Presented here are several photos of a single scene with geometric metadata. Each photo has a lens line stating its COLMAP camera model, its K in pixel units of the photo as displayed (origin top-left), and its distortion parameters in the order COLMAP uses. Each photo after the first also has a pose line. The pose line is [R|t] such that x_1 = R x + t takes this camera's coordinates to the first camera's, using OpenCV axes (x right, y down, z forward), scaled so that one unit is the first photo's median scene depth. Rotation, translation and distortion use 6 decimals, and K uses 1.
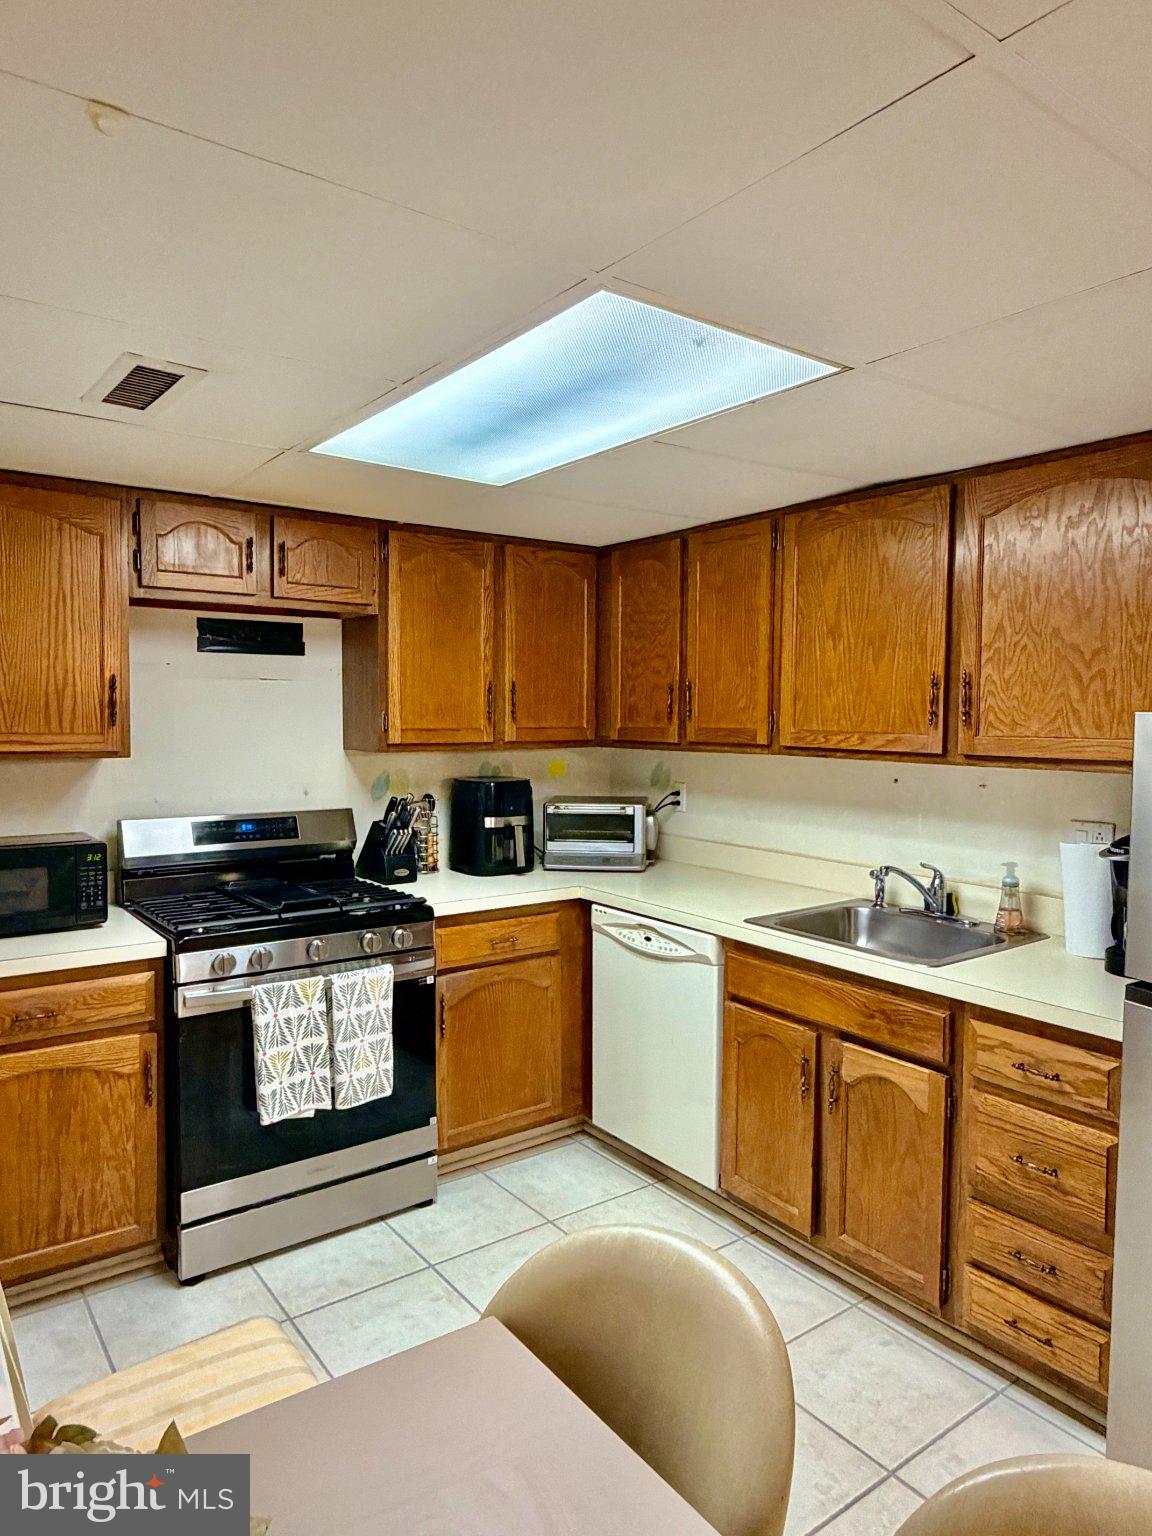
lens RADIAL K [[990.1, 0, 575.5], [0, 990.1, 765.5], [0, 0, 1]] dist [-0.000961, 0.005231]
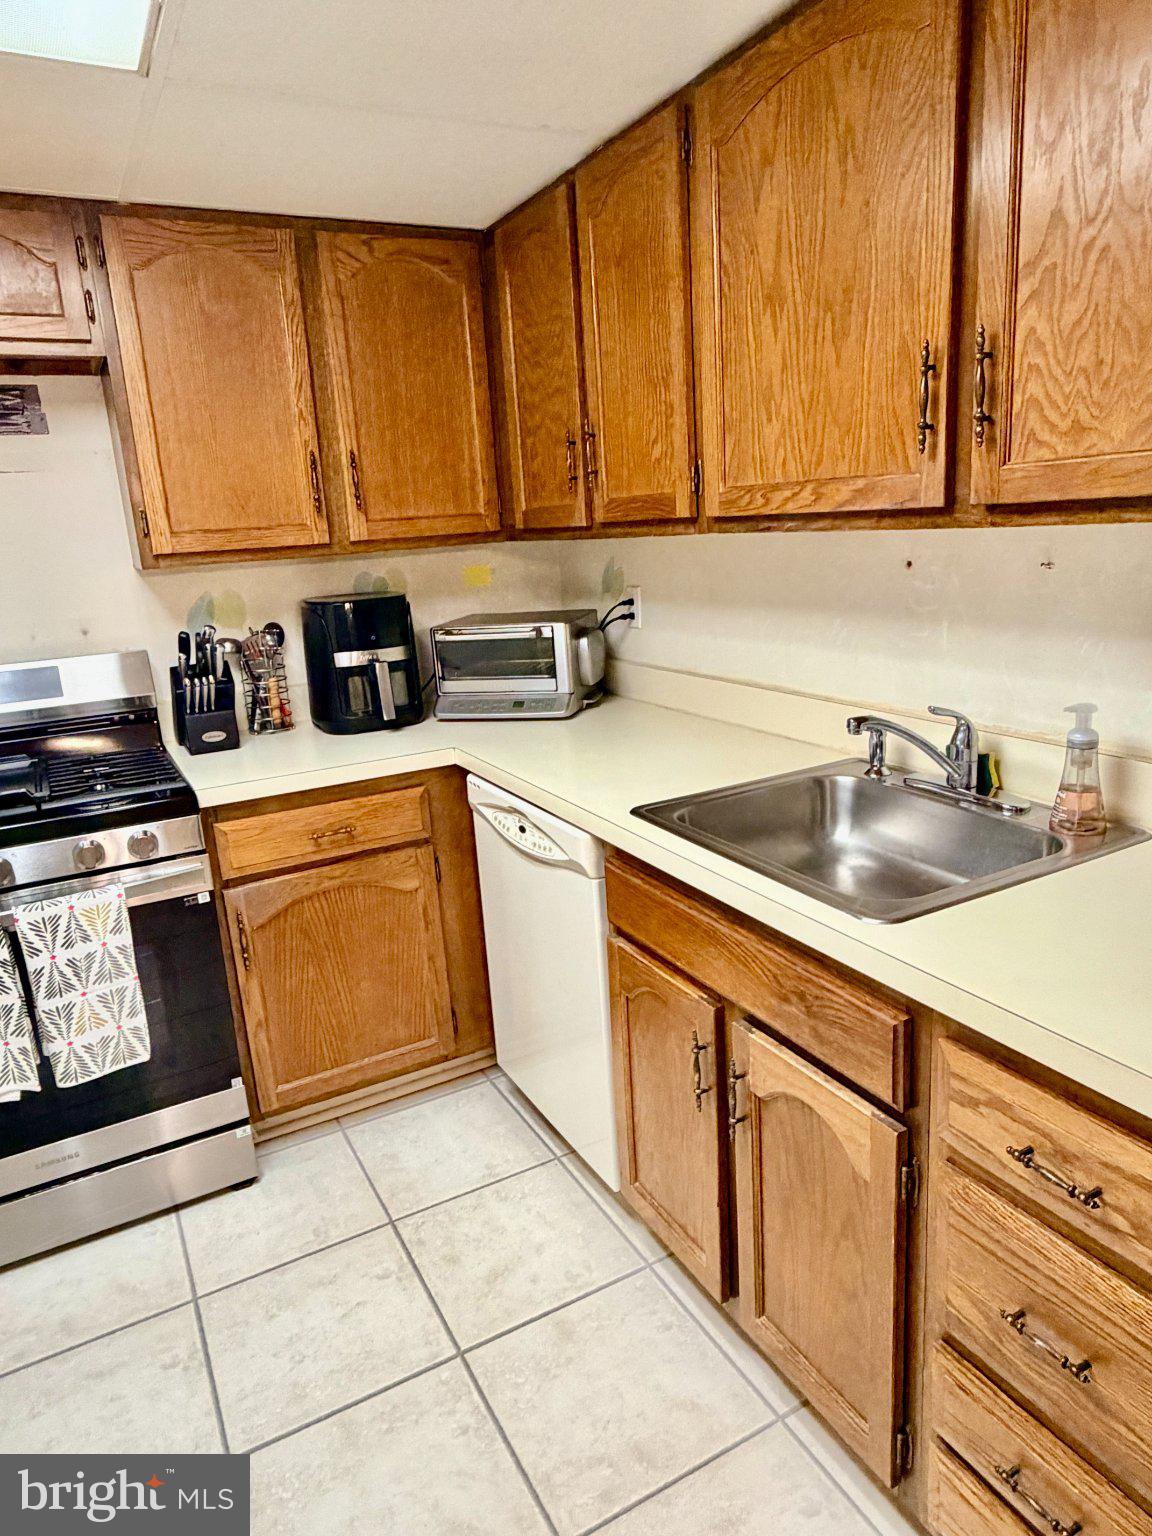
lens RADIAL K [[990.1, 0, 579.2], [0, 990.1, 766.6], [0, 0, 1]] dist [-0.000961, 0.005231]
pose [[0.987746, -0.030353, -0.153092, 0.229716], [0.059250, 0.980400, 0.187899, 0.011573], [0.144388, -0.194667, 0.970184, 0.393285]]
